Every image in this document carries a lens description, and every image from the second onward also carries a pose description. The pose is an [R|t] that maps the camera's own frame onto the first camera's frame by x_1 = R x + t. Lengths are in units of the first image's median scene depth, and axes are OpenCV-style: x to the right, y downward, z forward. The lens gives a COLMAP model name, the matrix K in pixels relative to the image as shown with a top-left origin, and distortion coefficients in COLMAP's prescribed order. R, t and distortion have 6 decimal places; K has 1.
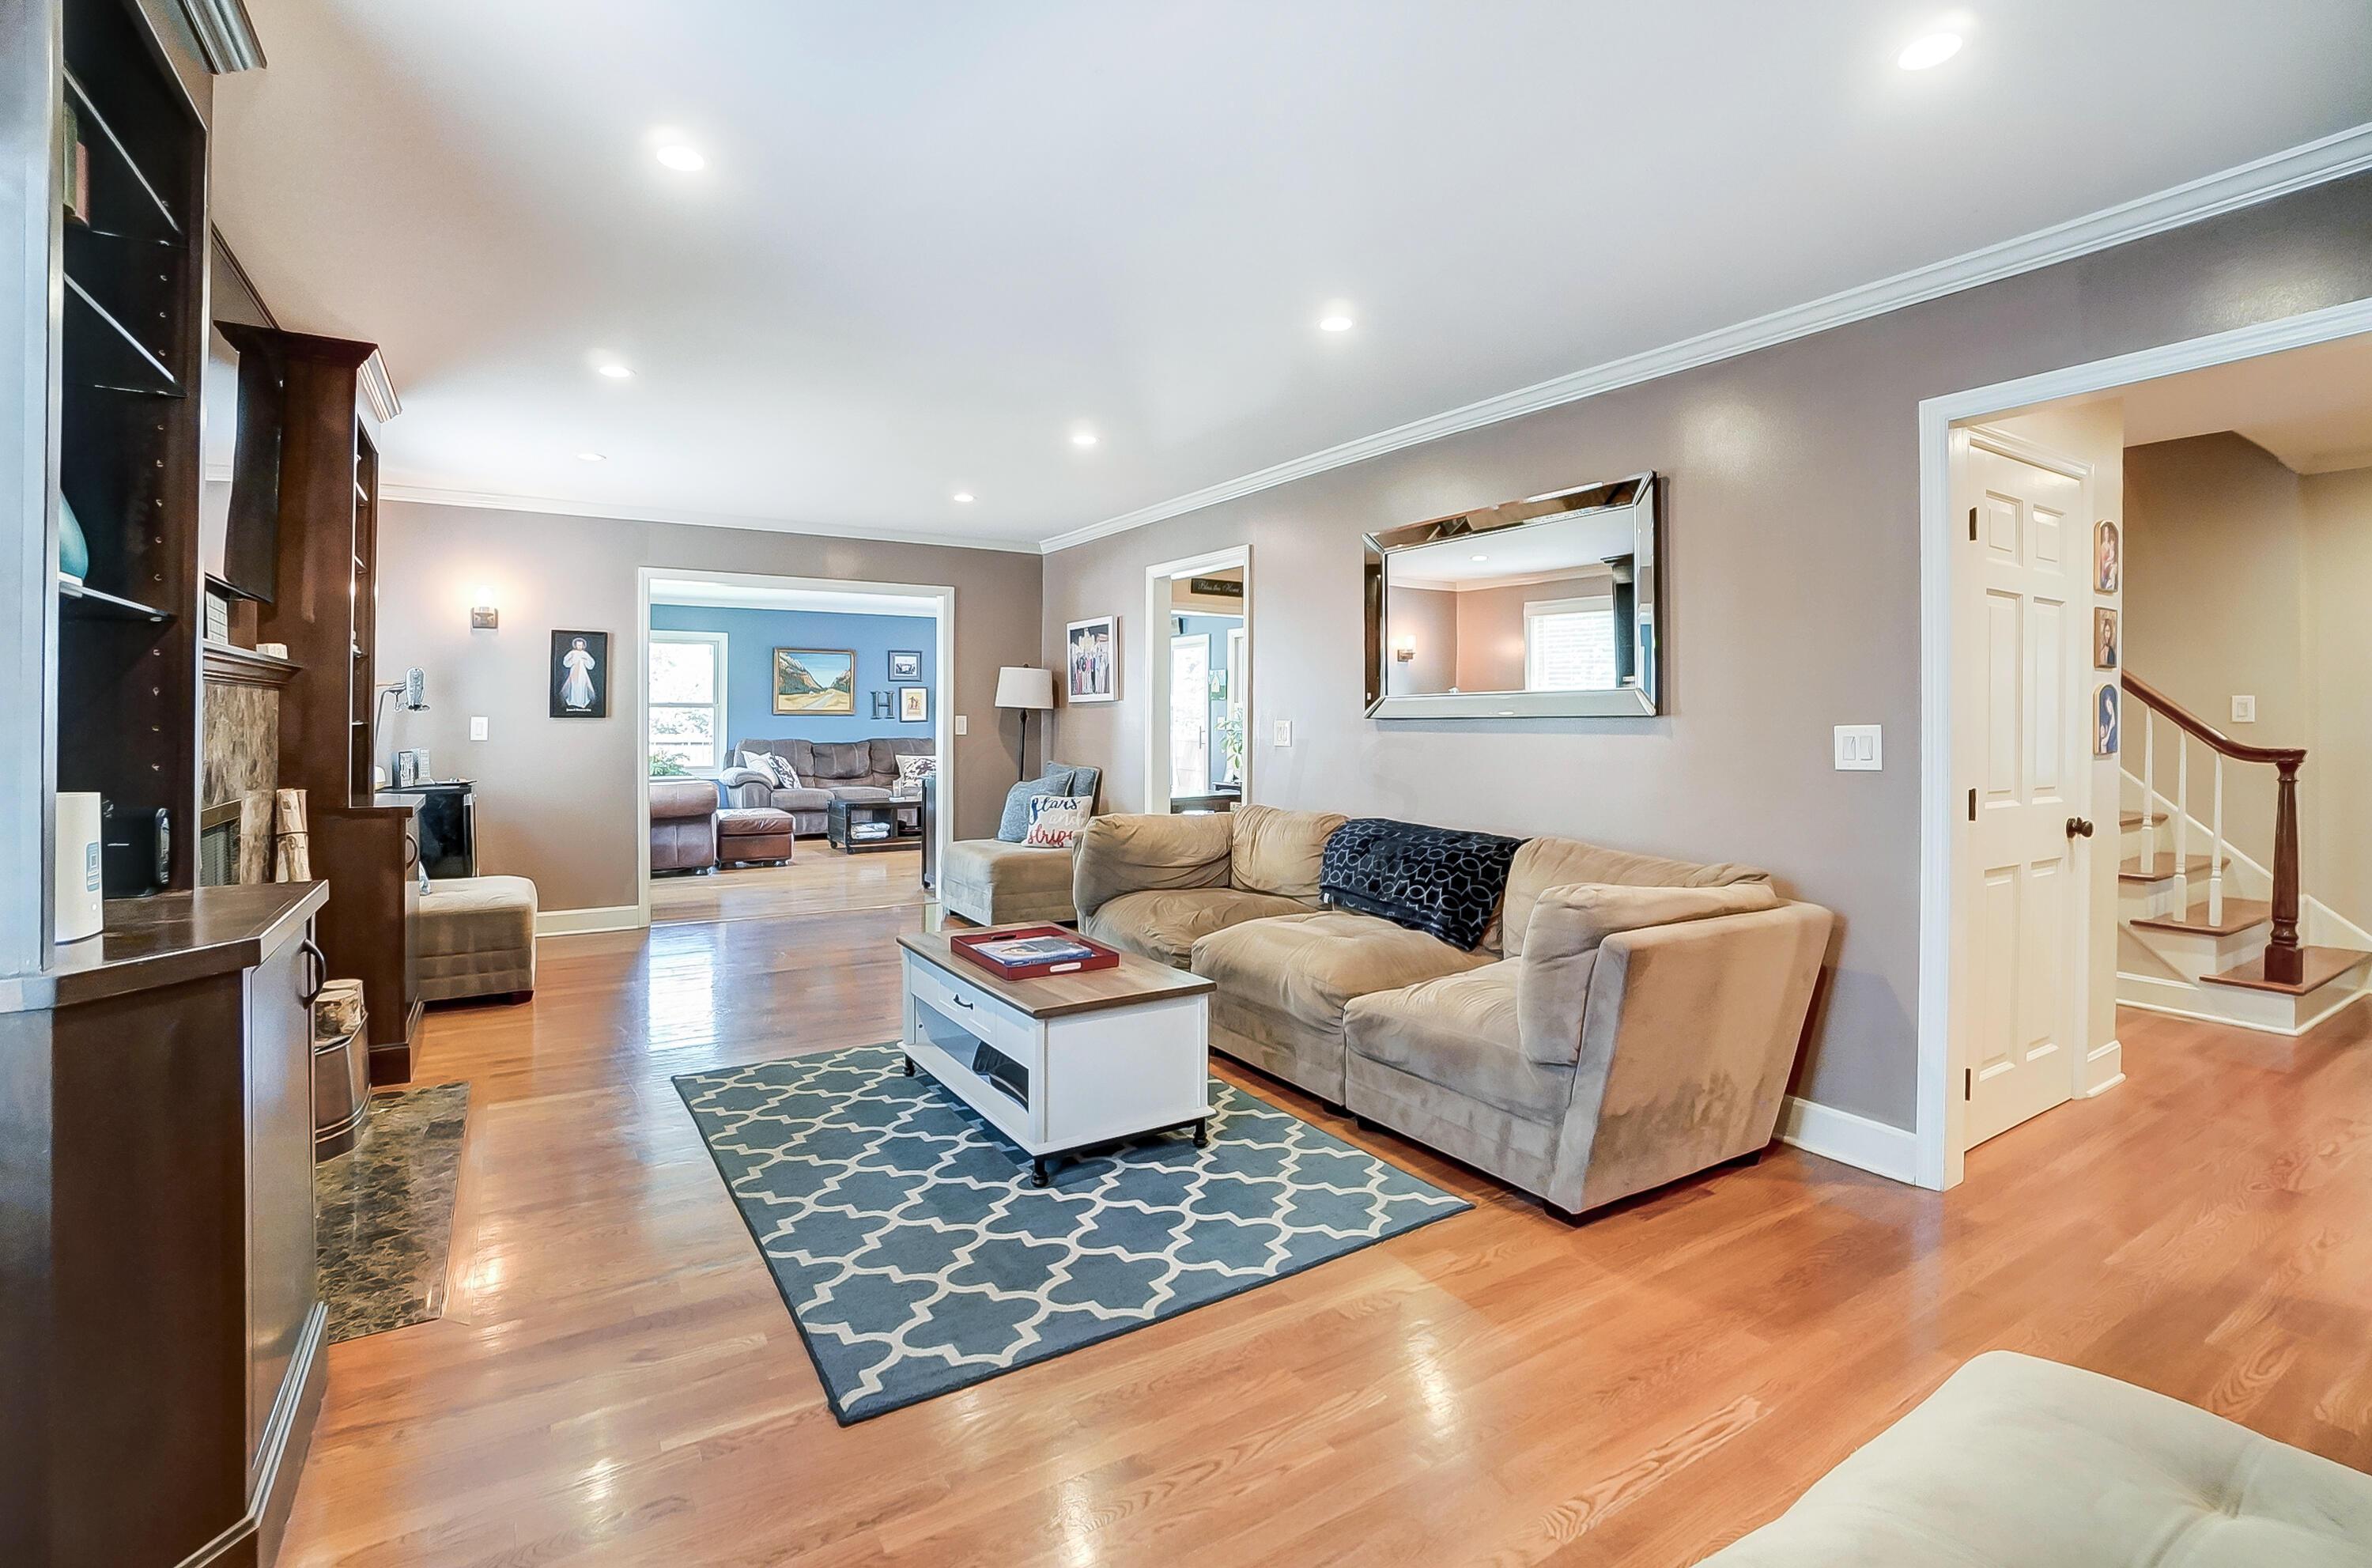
lens RADIAL K [[1083.0, 0, 1174.4], [0, 1083.0, 689.2], [0, 0, 1]] dist [-0.065907, 0.022100]
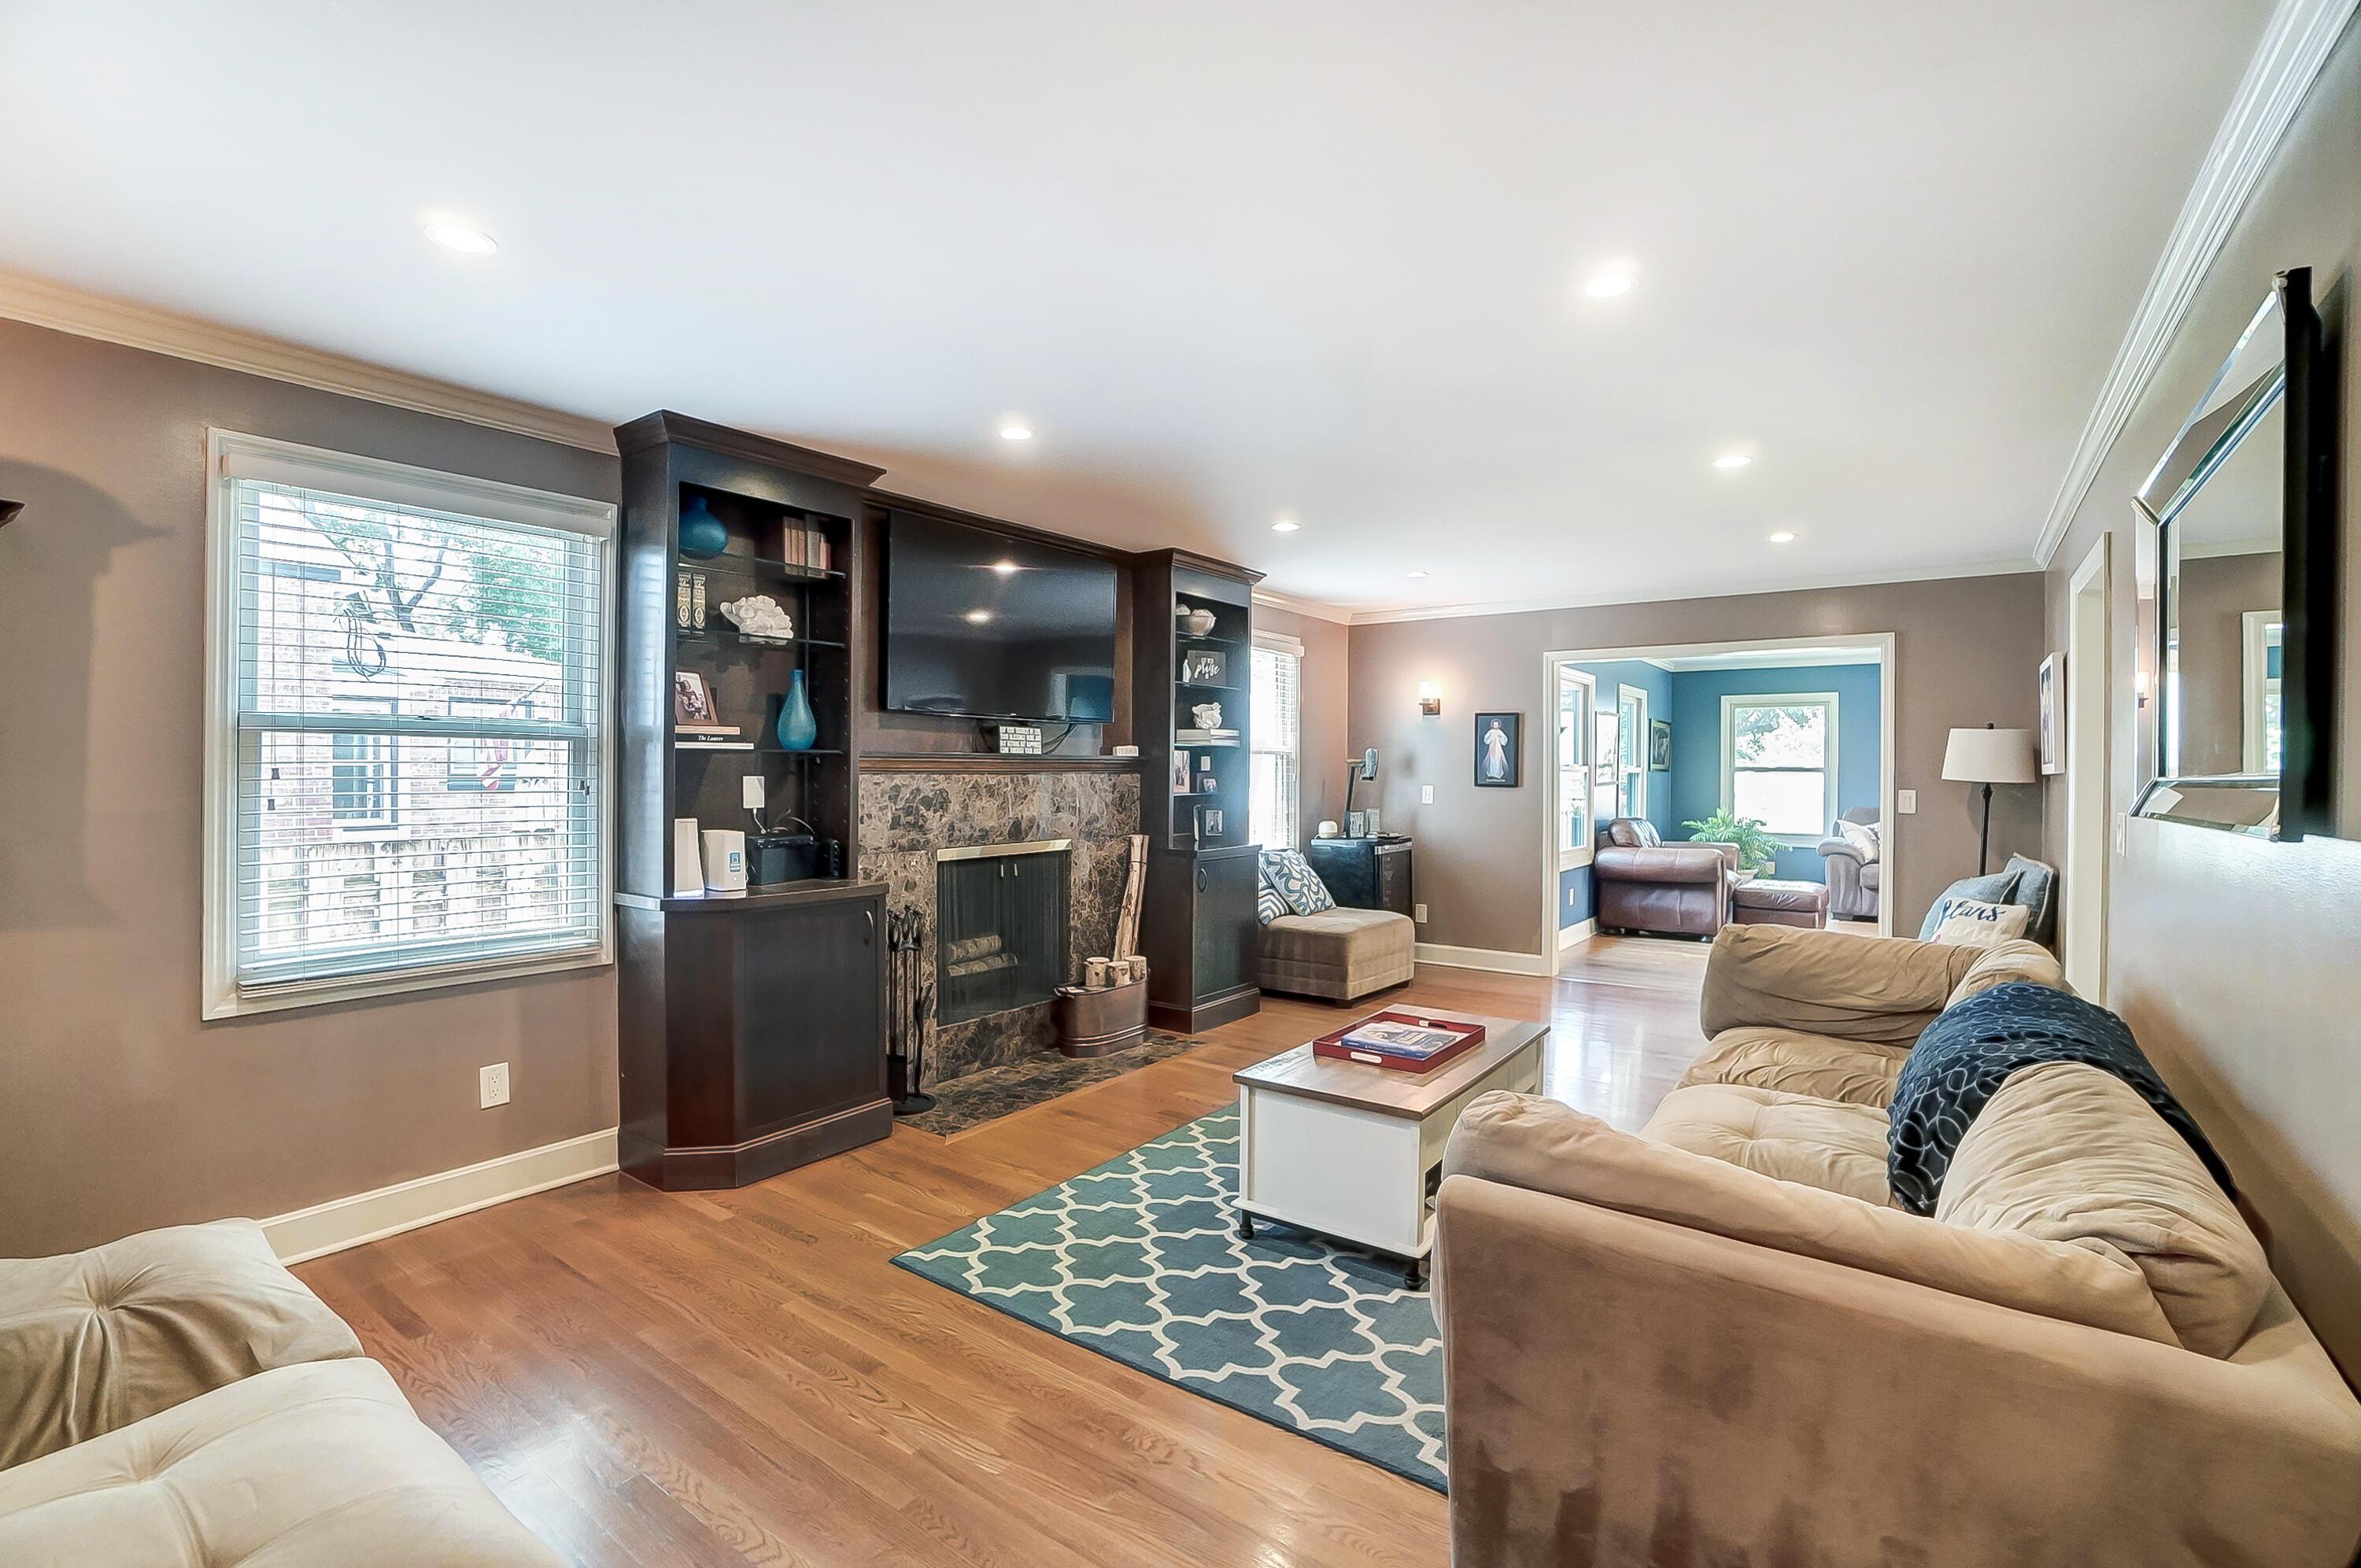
lens RADIAL K [[1051.0, 0, 1169.4], [0, 1051.0, 774.4], [0, 0, 1]] dist [-0.065109, 0.023854]
pose [[0.371201, 0.006904, -0.928527, 0.491520], [0.019110, 0.999704, 0.015073, -0.014902], [0.928356, -0.023339, 0.370959, 0.324923]]
